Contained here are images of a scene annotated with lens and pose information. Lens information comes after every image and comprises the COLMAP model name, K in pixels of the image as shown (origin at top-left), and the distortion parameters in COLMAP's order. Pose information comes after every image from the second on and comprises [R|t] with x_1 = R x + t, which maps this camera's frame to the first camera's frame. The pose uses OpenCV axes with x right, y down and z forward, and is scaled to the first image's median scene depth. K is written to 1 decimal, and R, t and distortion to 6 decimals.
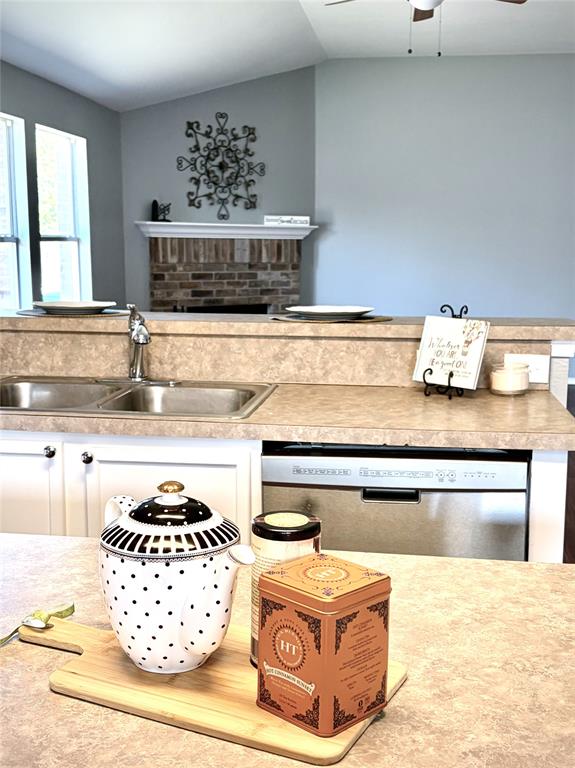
lens RADIAL K [[859.1, 0, 287.5], [0, 859.1, 384.0], [0, 0, 1]] dist [0.213174, -0.709216]
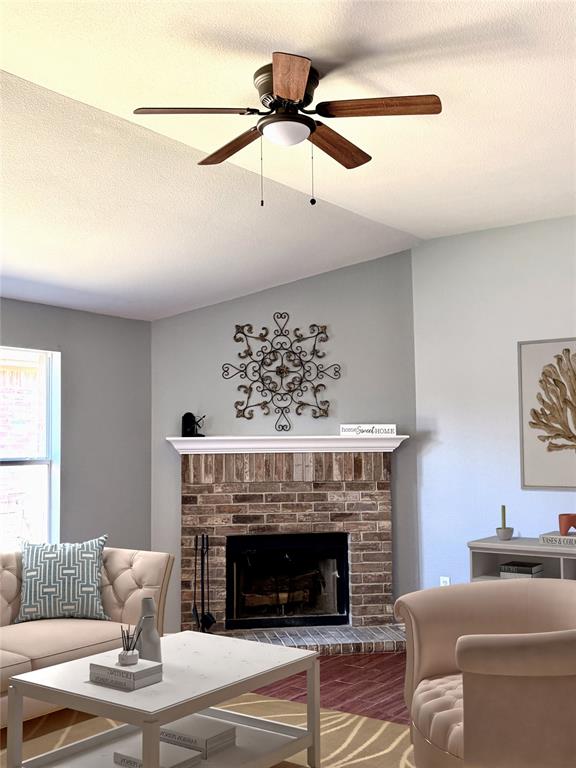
lens RADIAL K [[861.5, 0, 288.0], [0, 861.5, 384.0], [0, 0, 1]] dist [0.213815, -0.715779]
pose [[0.898691, -0.041356, -0.436628, 0.305055], [-0.056816, 0.976178, -0.209402, -0.058875], [0.434886, 0.212995, 0.874932, 0.255224]]
